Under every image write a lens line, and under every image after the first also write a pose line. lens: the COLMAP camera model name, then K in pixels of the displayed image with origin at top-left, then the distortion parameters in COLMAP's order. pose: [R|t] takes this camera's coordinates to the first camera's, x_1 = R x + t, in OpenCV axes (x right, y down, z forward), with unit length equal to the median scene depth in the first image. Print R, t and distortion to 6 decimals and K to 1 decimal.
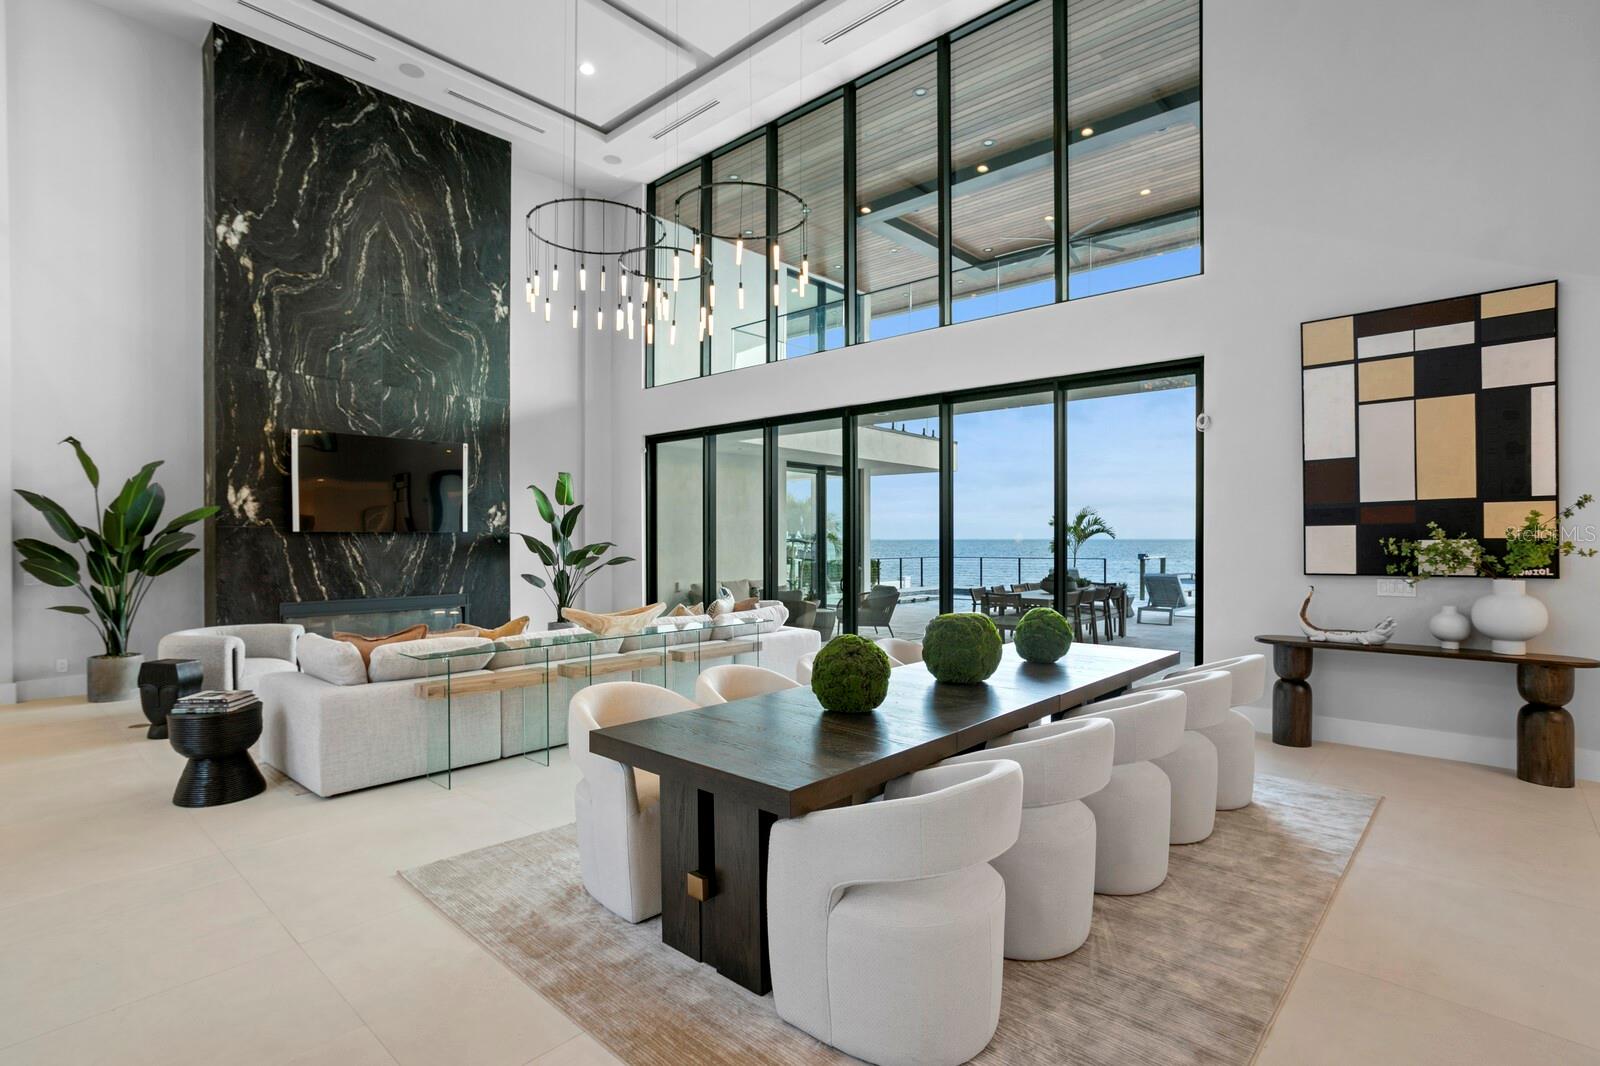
lens RADIAL K [[775.8, 0, 769.2], [0, 775.8, 542.9], [0, 0, 1]] dist [-0.033654, 0.011249]
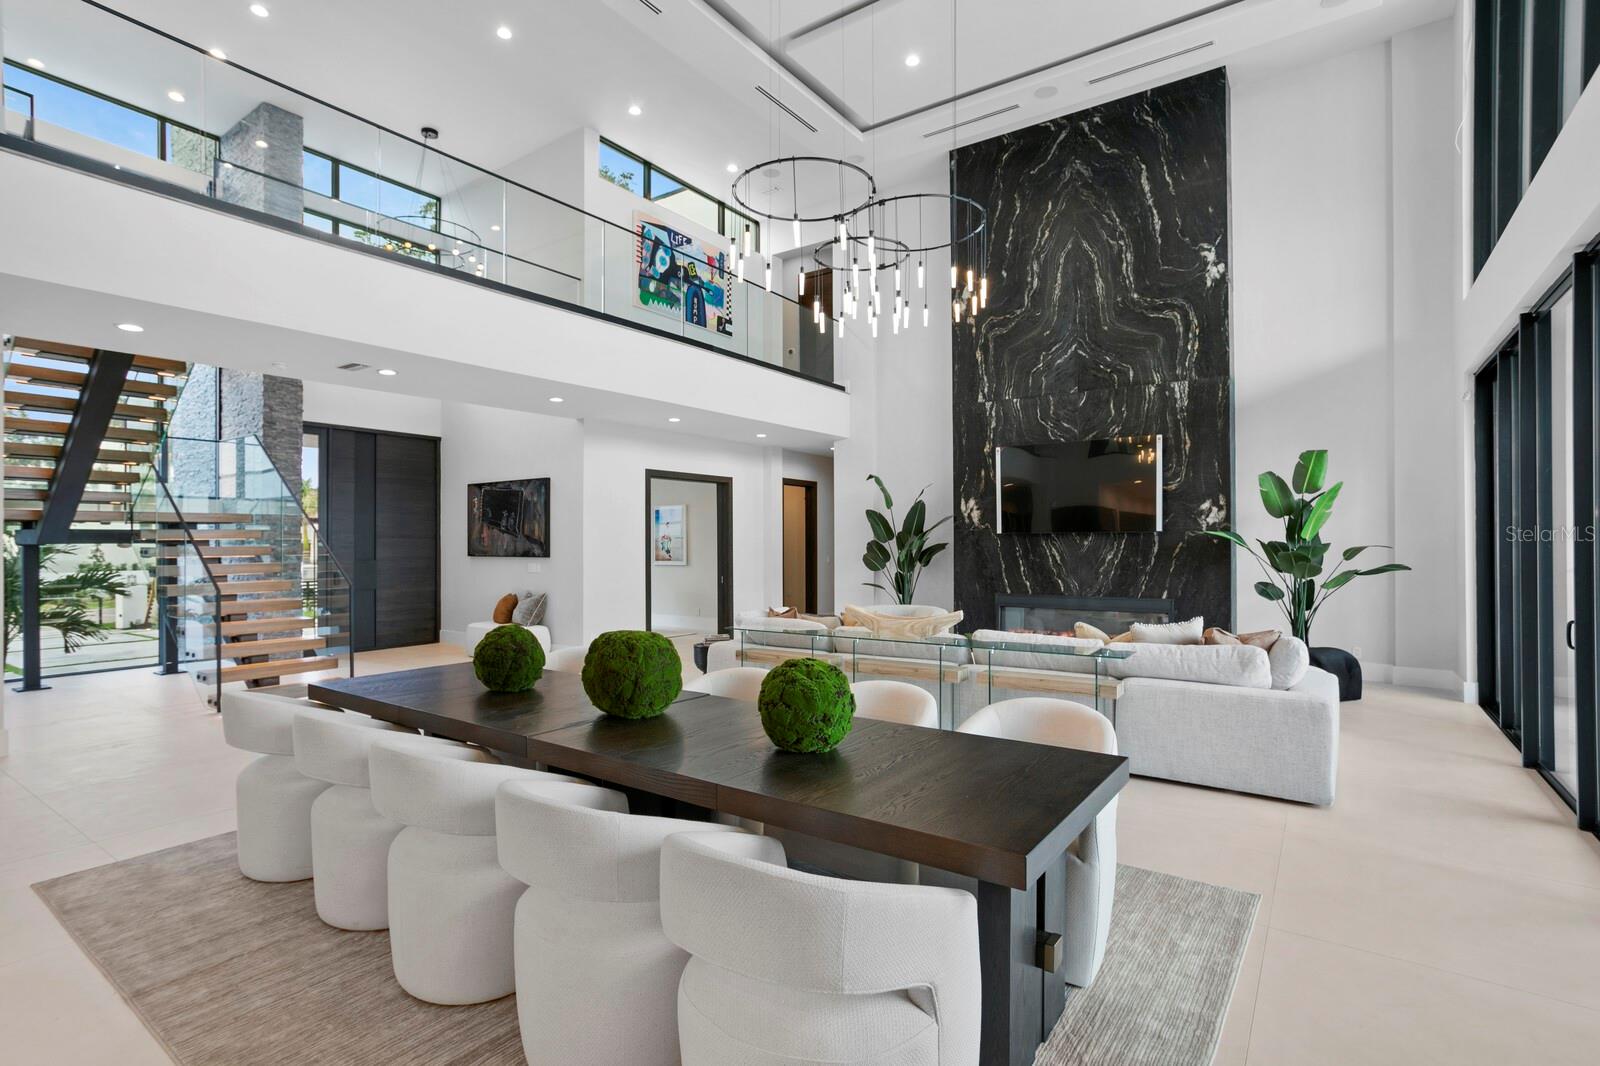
lens RADIAL K [[775.8, 0, 779.1], [0, 775.8, 533.2], [0, 0, 1]] dist [-0.033654, 0.011249]
pose [[0.129100, -0.008320, -0.991597, 0.492012], [-0.001100, 0.999963, -0.008533, -0.004297], [0.991631, 0.002192, 0.129086, 0.475271]]
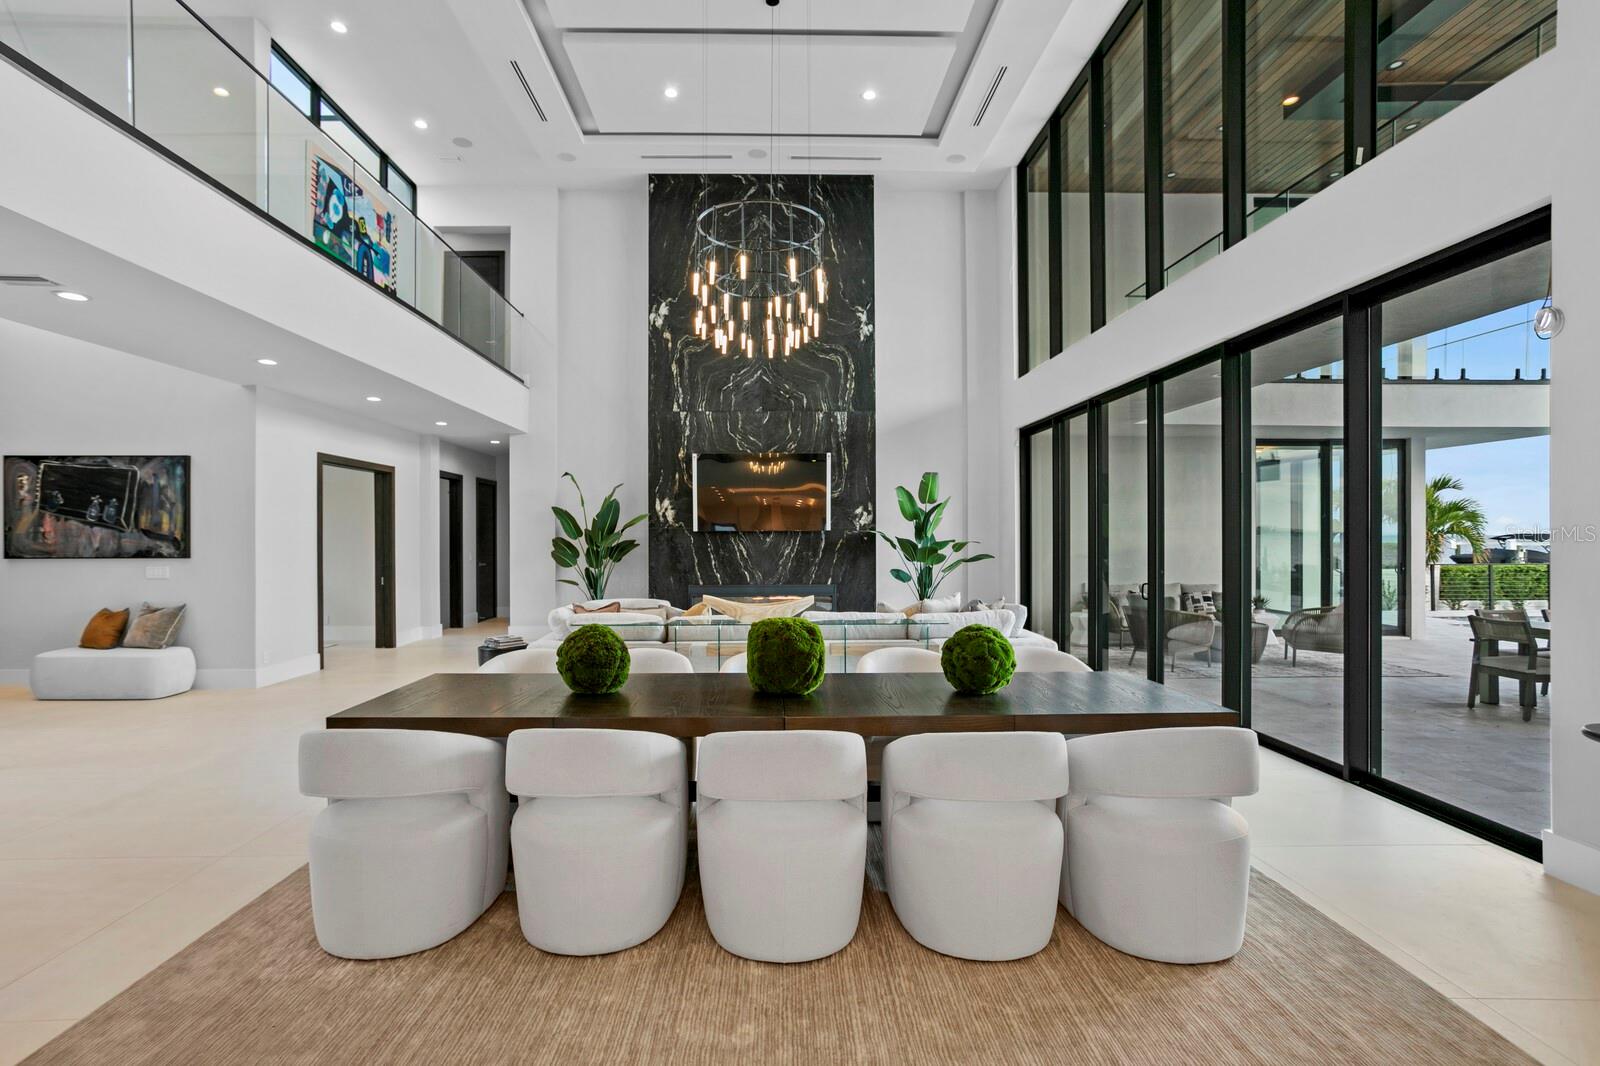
lens RADIAL K [[775.8, 0, 765.8], [0, 775.8, 527.0], [0, 0, 1]] dist [-0.033654, 0.011249]
pose [[0.692478, -0.010532, -0.721362, 0.400610], [-0.001821, 0.999865, -0.016346, -0.000536], [0.721436, 0.012633, 0.692365, 0.153540]]
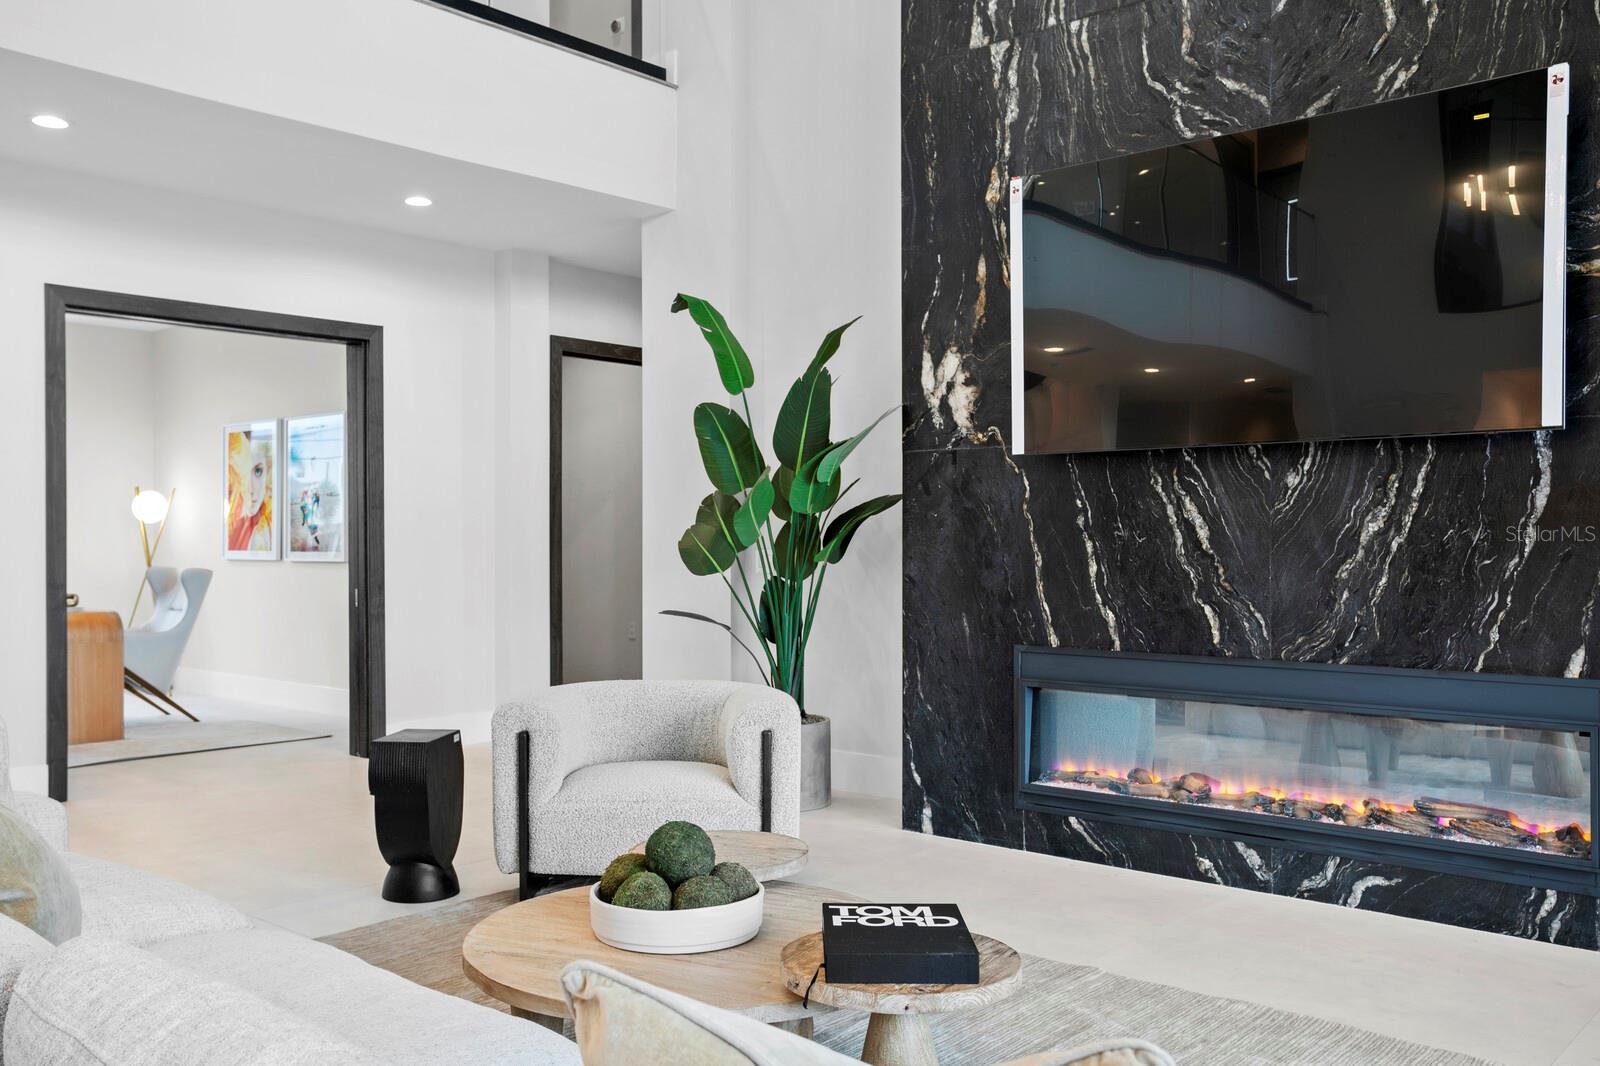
lens RADIAL K [[1376.2, 0, 790.9], [0, 1376.2, 522.0], [0, 0, 1]] dist [0.029808, 0.009912]
pose [[0.044651, -0.006103, -0.998984, 0.038296], [-0.001840, 0.999979, -0.006192, 0.020467], [0.999001, 0.002114, 0.044639, 0.805665]]
